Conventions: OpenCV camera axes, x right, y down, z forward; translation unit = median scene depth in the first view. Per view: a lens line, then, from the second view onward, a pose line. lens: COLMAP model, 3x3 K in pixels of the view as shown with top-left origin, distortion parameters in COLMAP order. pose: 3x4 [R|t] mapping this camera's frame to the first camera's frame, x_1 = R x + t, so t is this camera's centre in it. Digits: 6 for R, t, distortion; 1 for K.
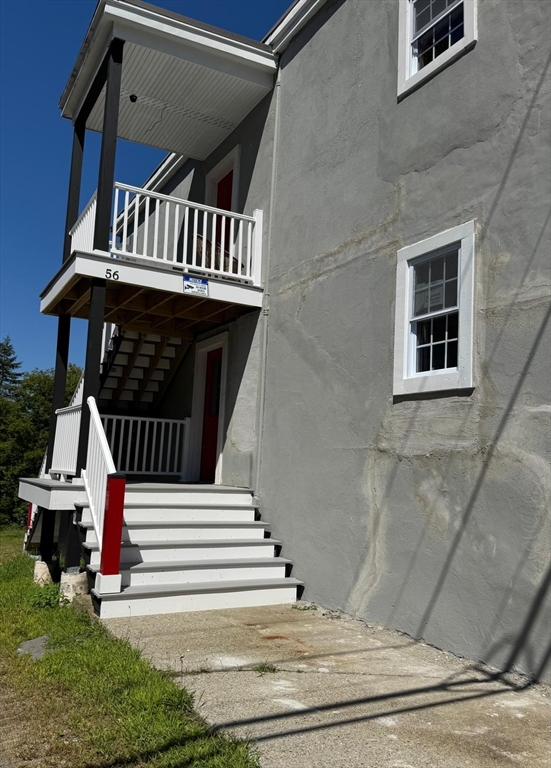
lens RADIAL K [[621.4, 0, 275.5], [0, 621.4, 384.0], [0, 0, 1]] dist [0.132984, -0.225279]
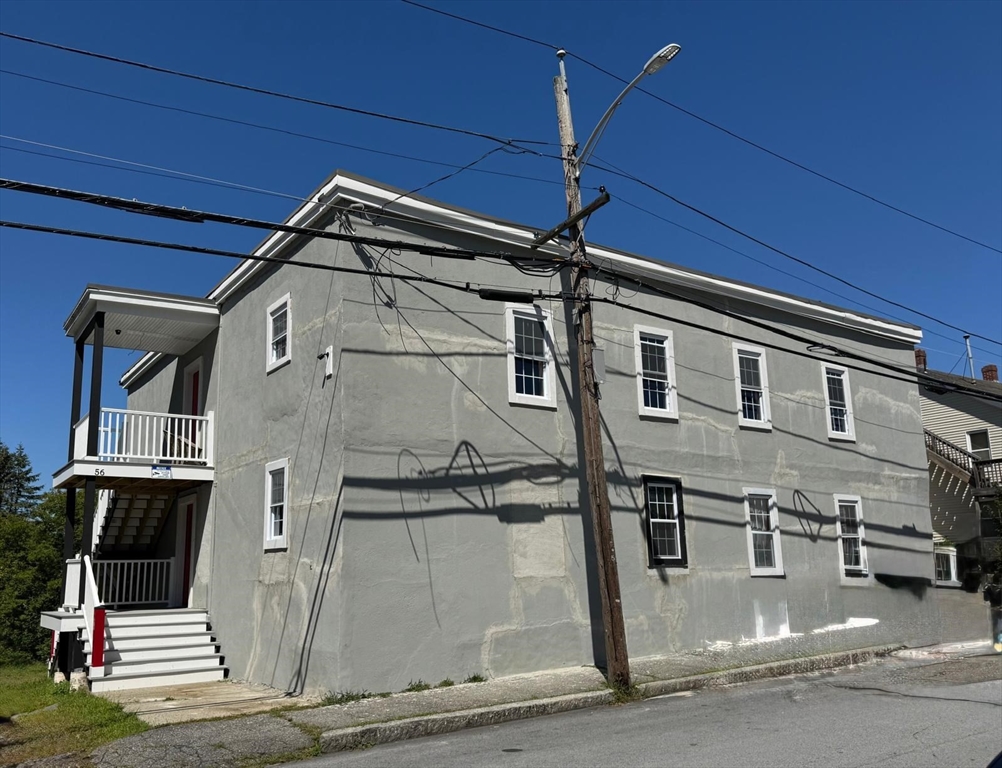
lens RADIAL K [[911.8, 0, 499.0], [0, 911.8, 410.2], [0, 0, 1]] dist [0.165359, -0.286907]
pose [[0.996214, -0.047051, 0.073103, 0.587567], [0.049629, 0.998193, -0.033869, -0.218428], [-0.071377, 0.037369, 0.996749, -1.419271]]
